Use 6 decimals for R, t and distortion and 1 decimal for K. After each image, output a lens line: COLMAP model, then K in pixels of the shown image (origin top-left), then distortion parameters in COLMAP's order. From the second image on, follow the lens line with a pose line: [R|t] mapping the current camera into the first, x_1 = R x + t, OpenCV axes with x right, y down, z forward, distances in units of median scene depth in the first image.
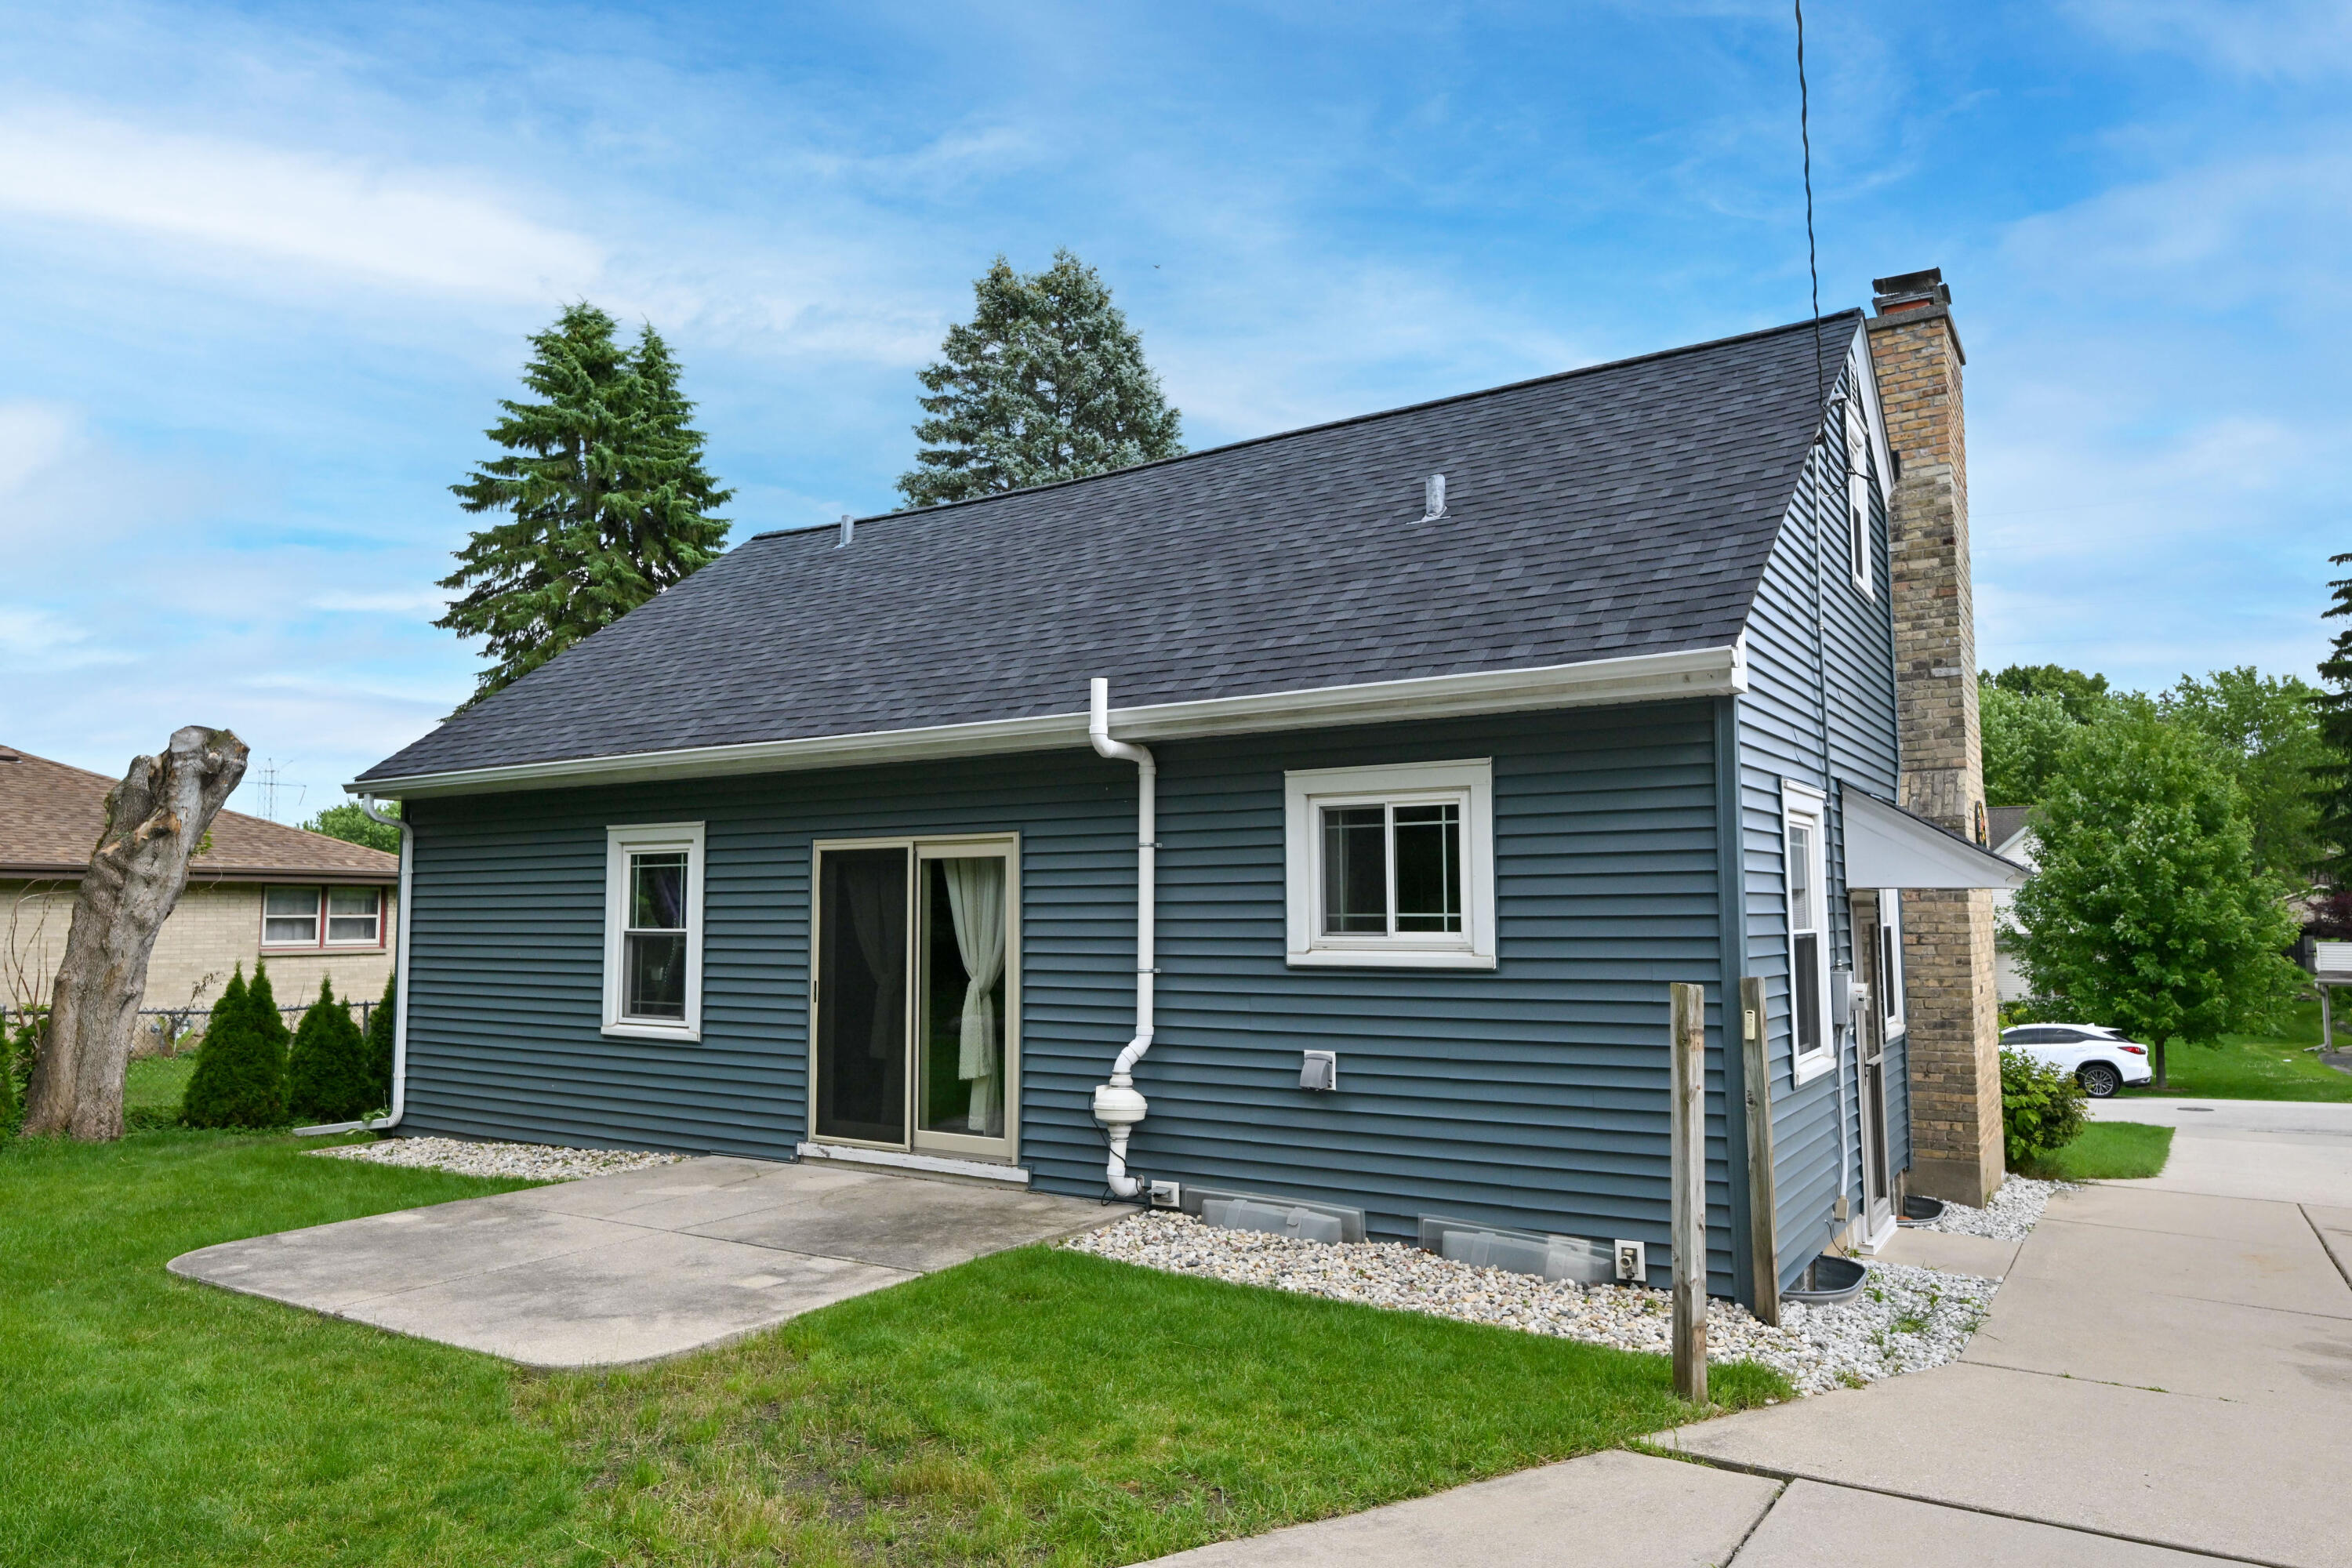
lens RADIAL K [[1515.8, 0, 1174.8], [0, 1515.8, 775.0], [0, 0, 1]] dist [-0.000958, -0.002604]
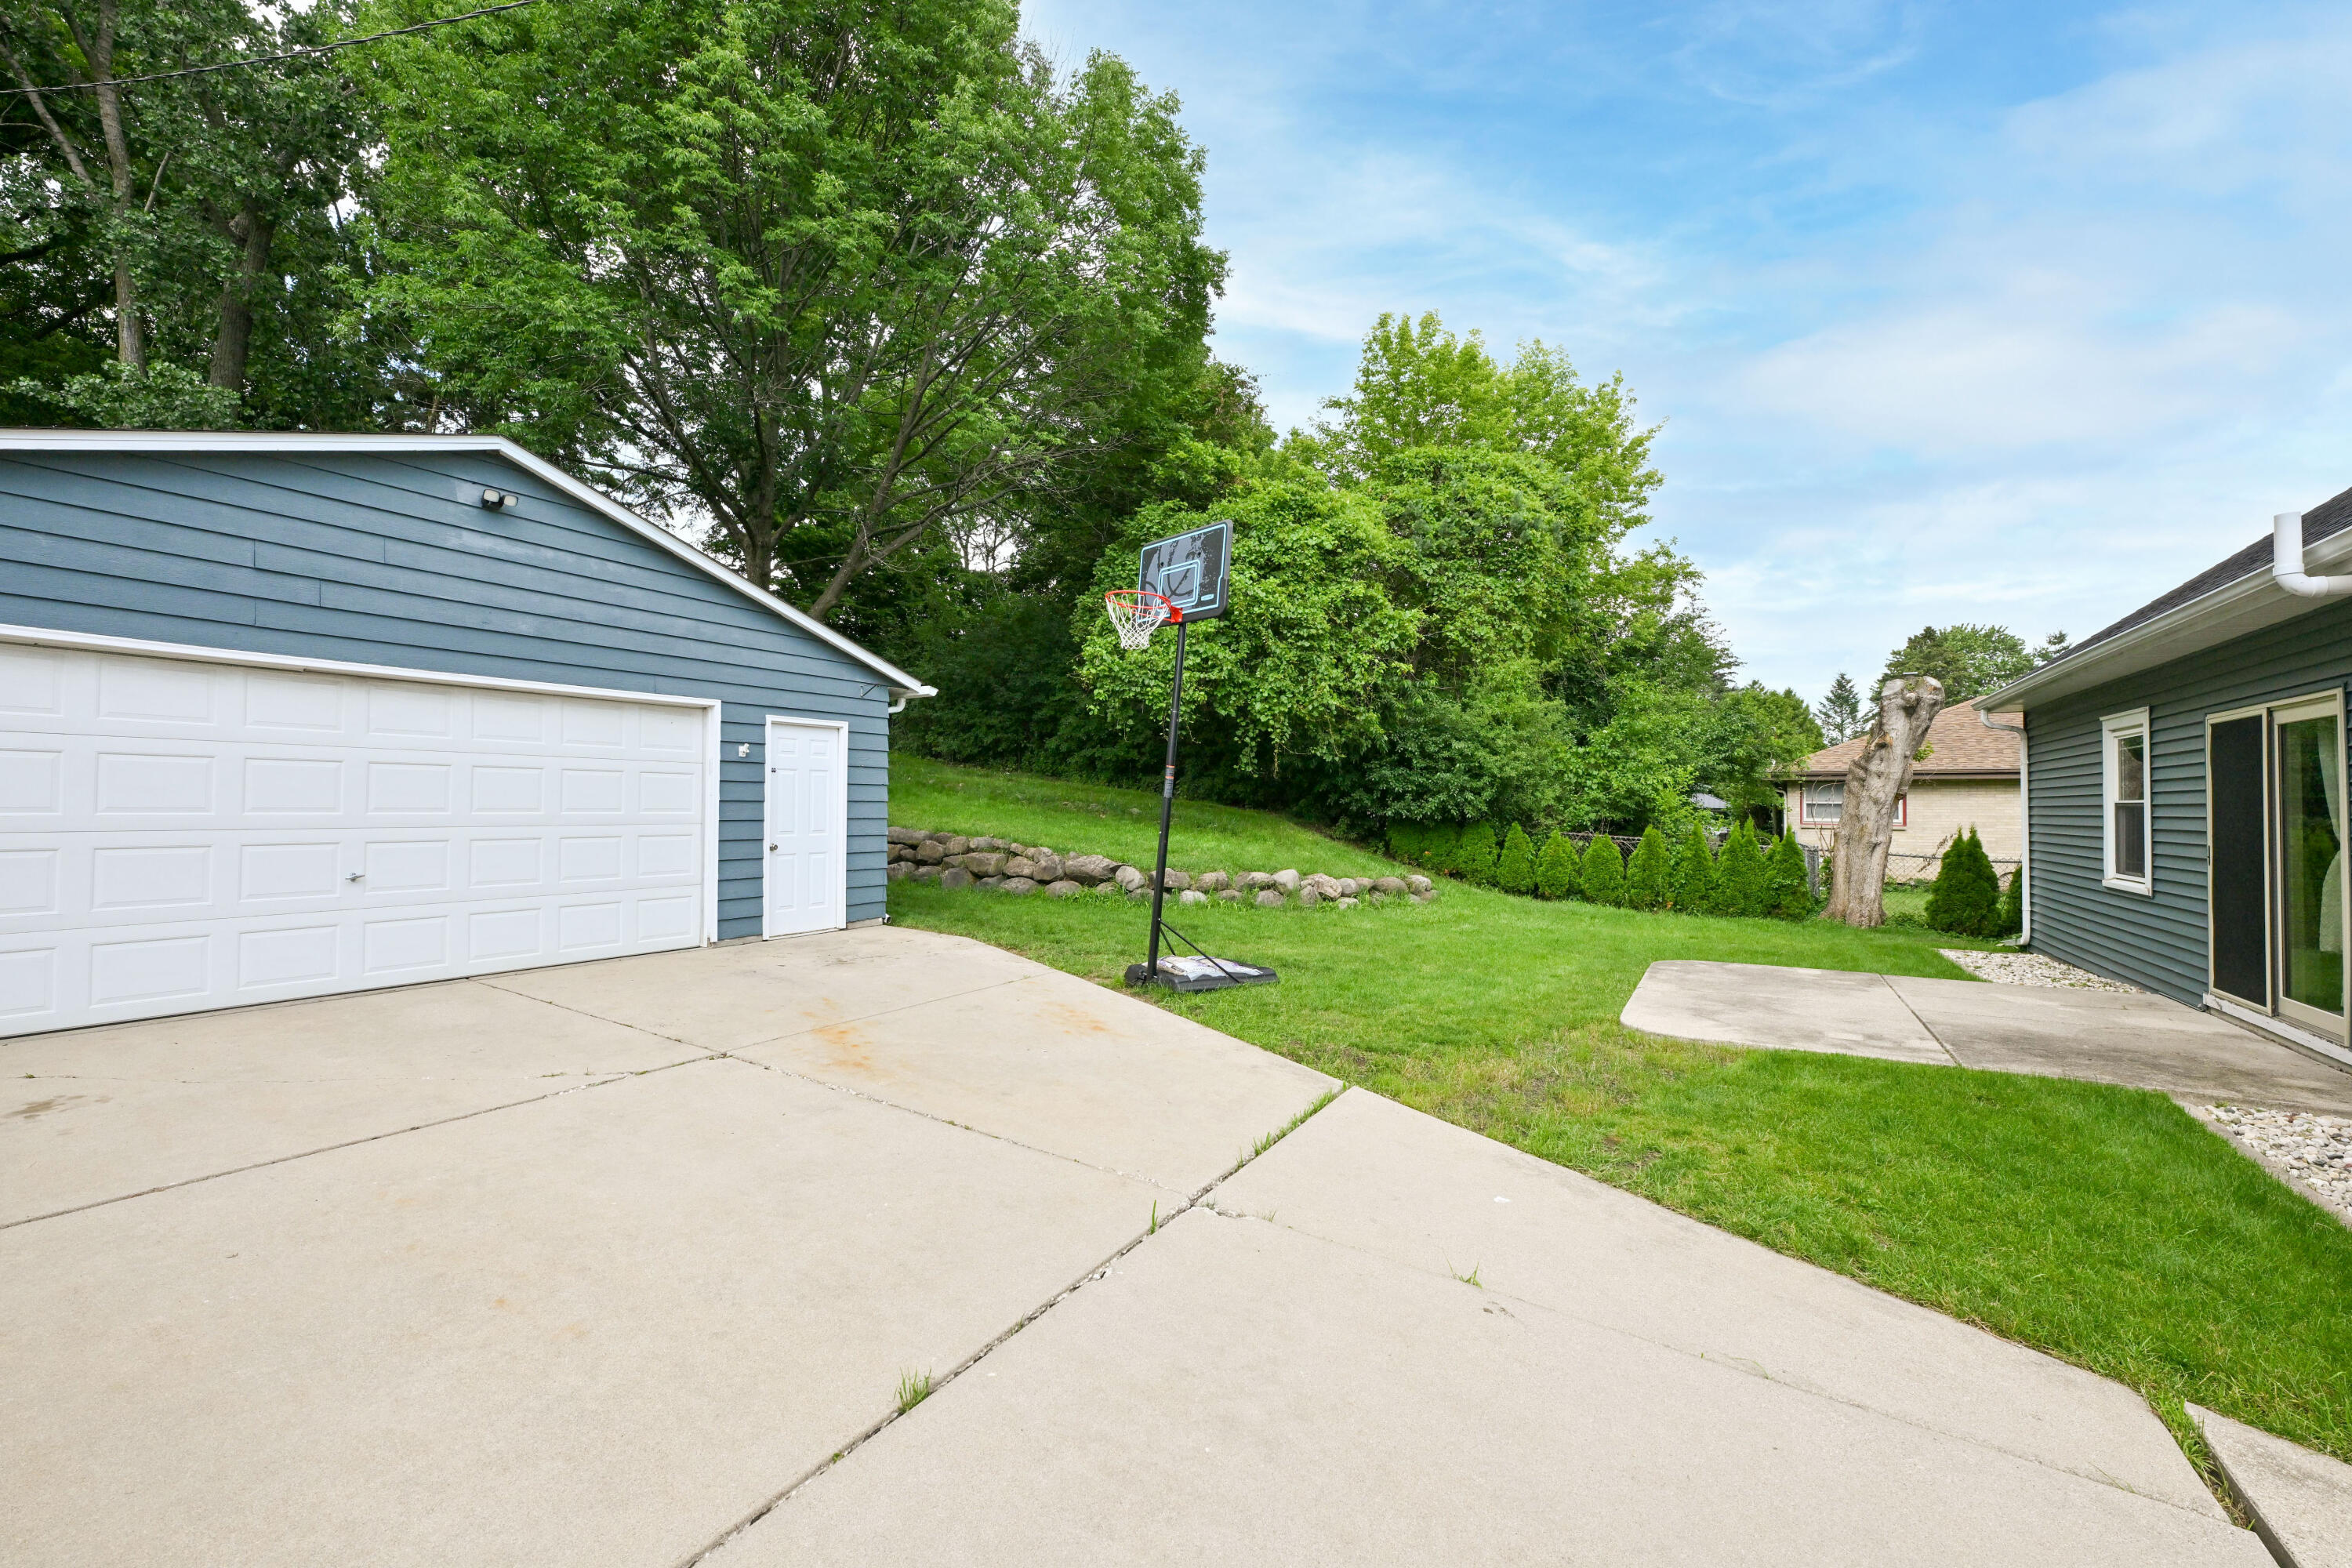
lens RADIAL K [[927.7, 0, 1178.2], [0, 927.7, 785.4], [0, 0, 1]] dist [0.004013, 0.000055]
pose [[0.034836, -0.018530, -0.999221, 0.429390], [0.081617, 0.996541, -0.015635, 0.047371], [0.996055, -0.081008, 0.036228, 0.272601]]
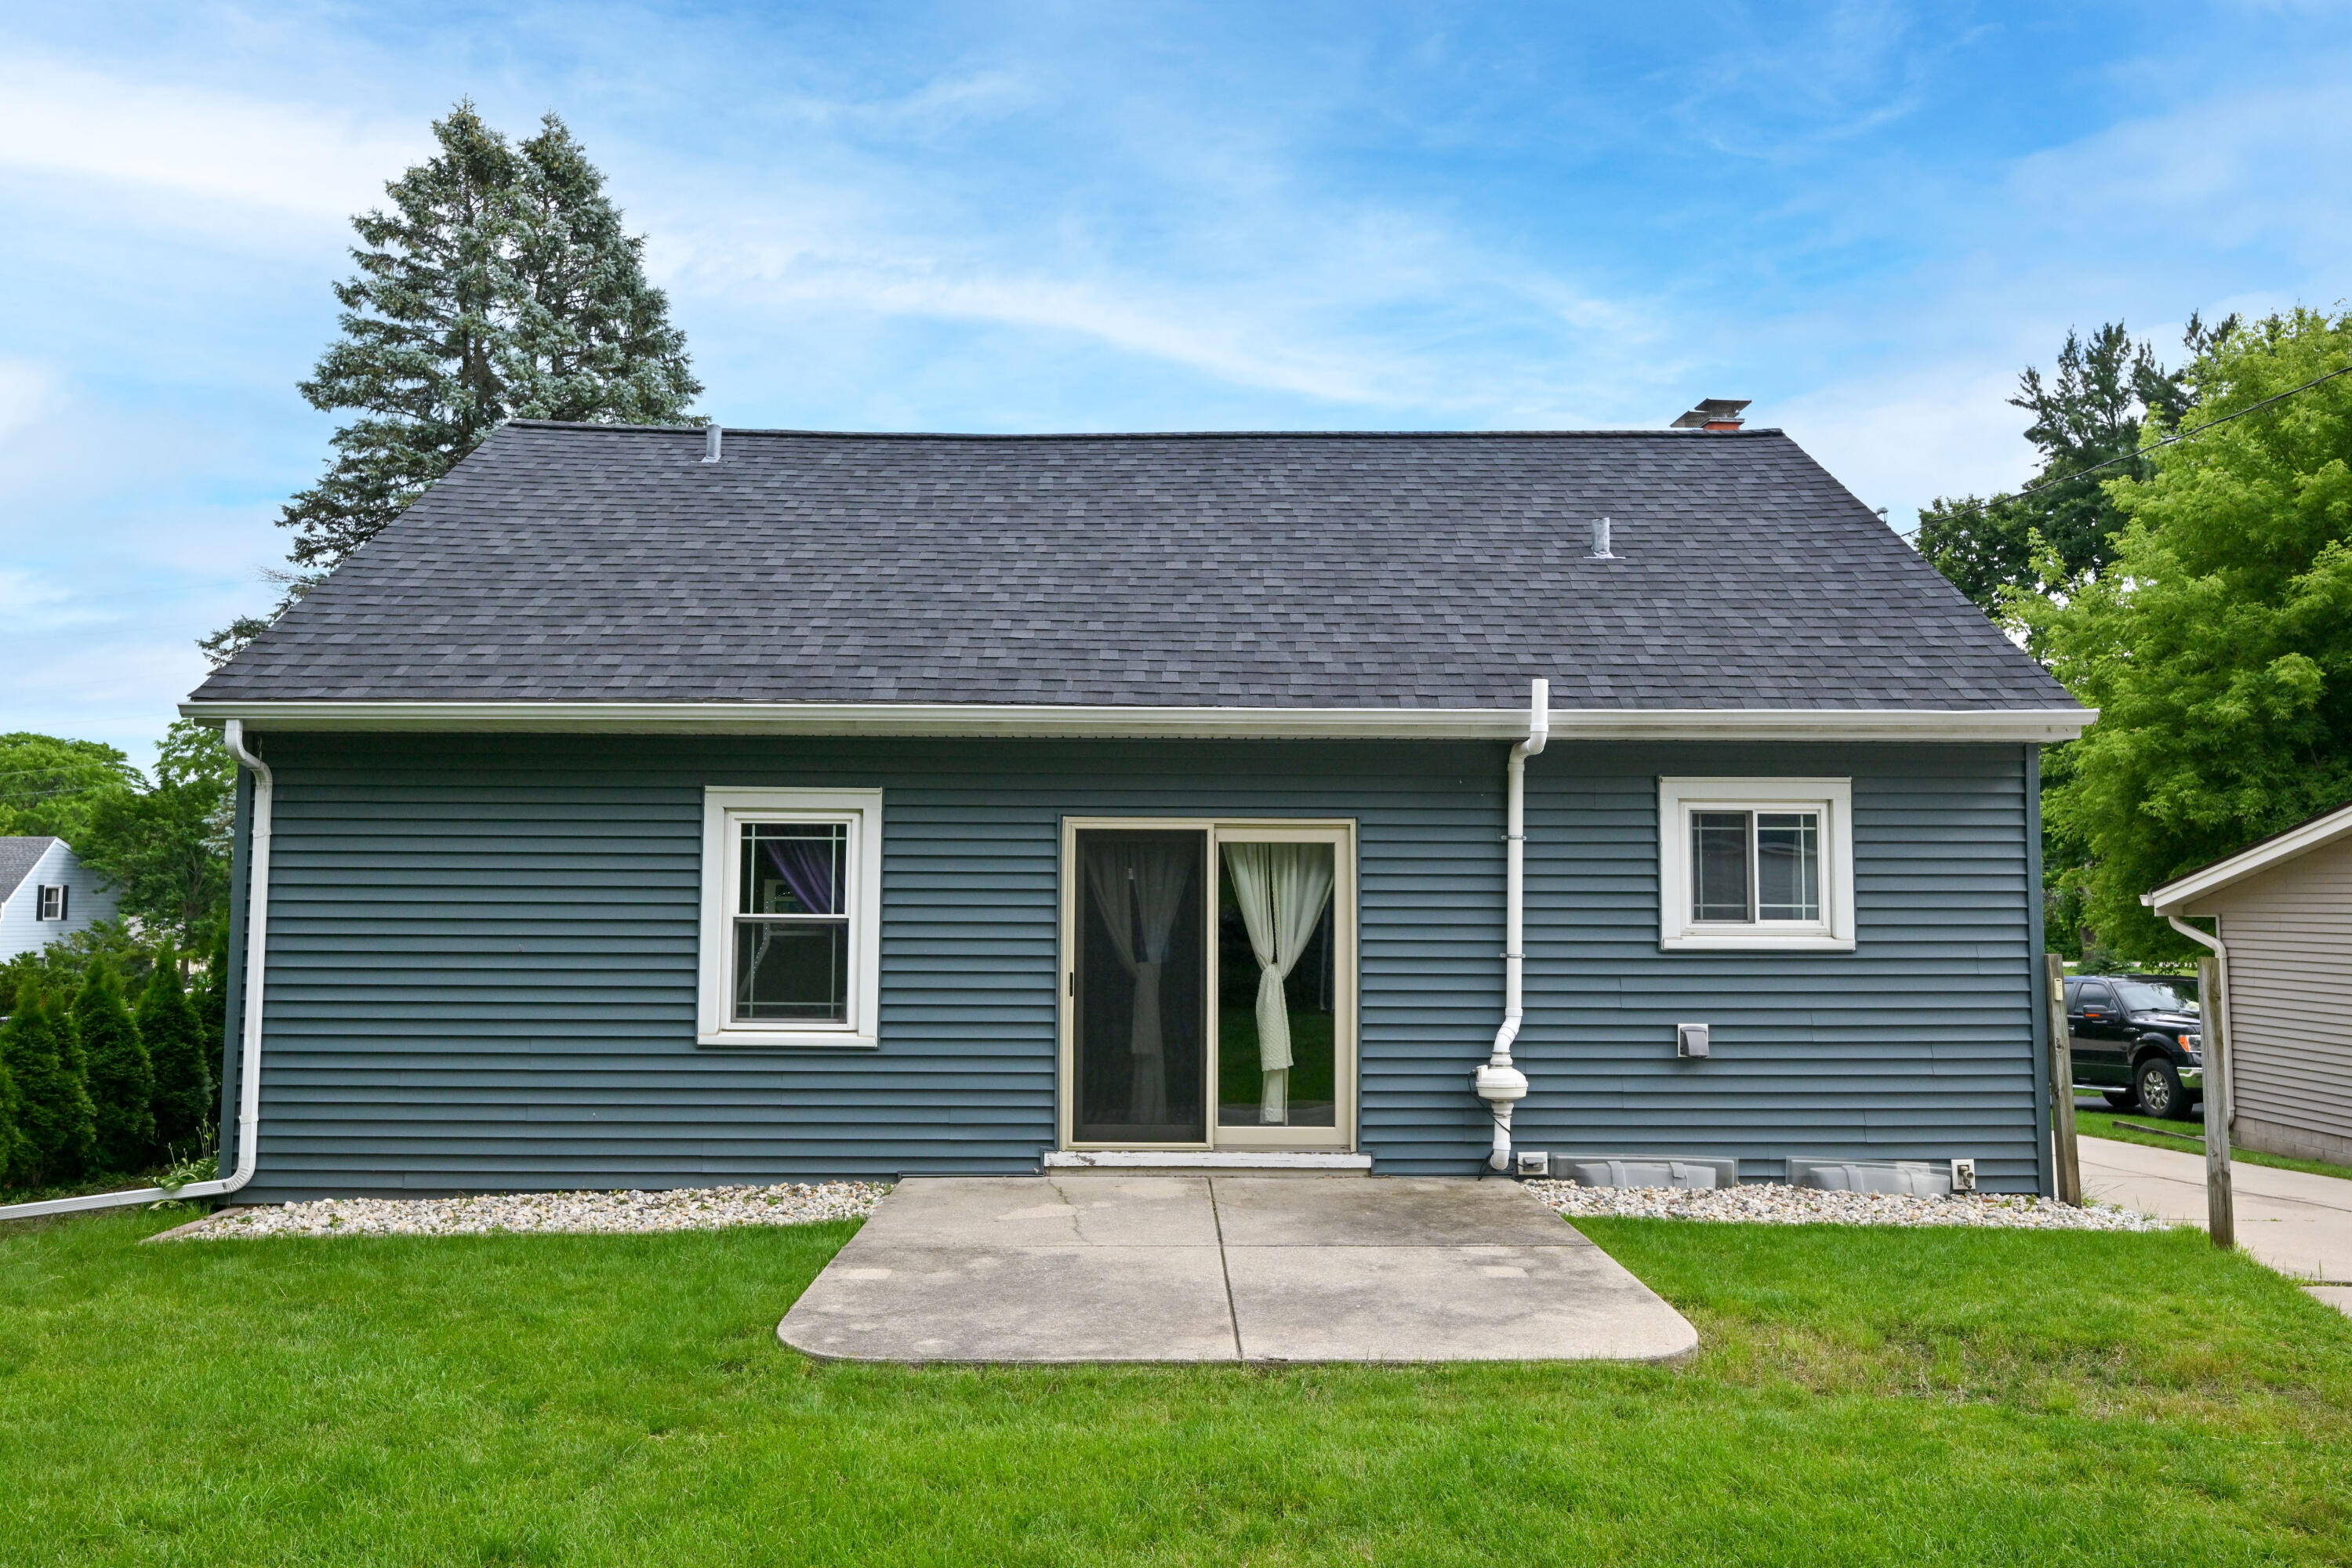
lens RADIAL K [[1577.4, 0, 1174.8], [0, 1577.4, 784.8], [0, 0, 1]] dist [-0.003059, 0.000597]
pose [[0.830103, 0.051557, 0.555221, -0.770361], [-0.059410, 0.998226, -0.003872, 0.025762], [-0.554436, -0.029771, 0.831694, 0.201114]]
